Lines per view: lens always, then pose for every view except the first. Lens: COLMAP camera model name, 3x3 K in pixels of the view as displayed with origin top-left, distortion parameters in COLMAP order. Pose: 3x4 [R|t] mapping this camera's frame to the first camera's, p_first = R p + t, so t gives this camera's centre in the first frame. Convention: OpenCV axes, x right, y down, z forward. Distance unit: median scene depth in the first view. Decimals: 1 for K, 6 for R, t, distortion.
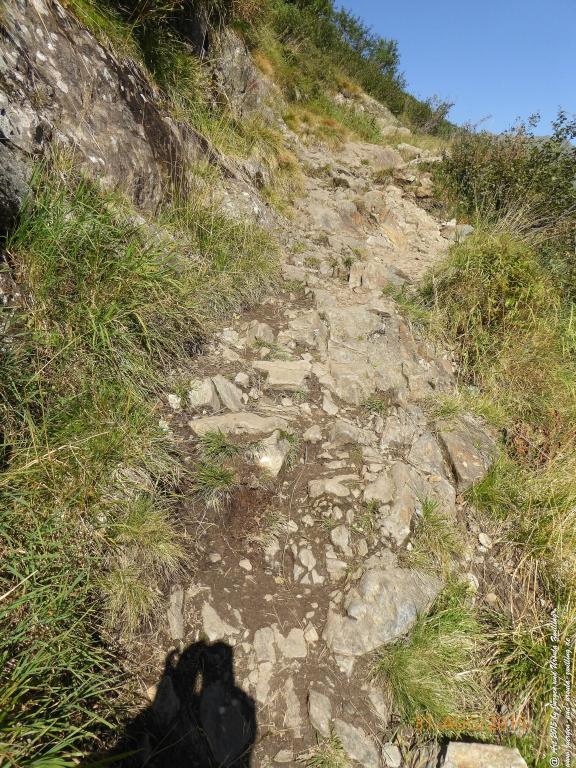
lens RADIAL K [[542.1, 0, 288.0], [0, 542.1, 385.1], [0, 0, 1]] dist [-0.030703, 0.005377]
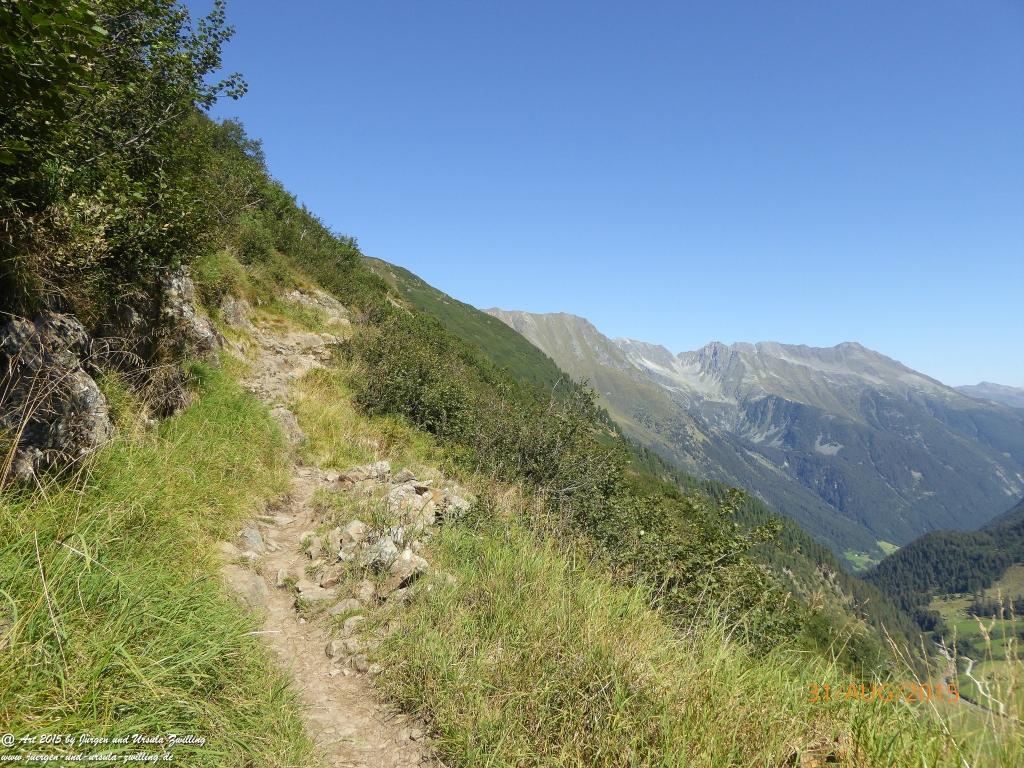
lens RADIAL K [[722.8, 0, 509.4], [0, 722.8, 383.2], [0, 0, 1]] dist [-0.030703, 0.005377]
pose [[0.941430, -0.014742, 0.336887, -0.007764], [0.124623, 0.943525, -0.306969, 0.515599], [-0.313336, 0.330974, 0.890100, -1.263347]]
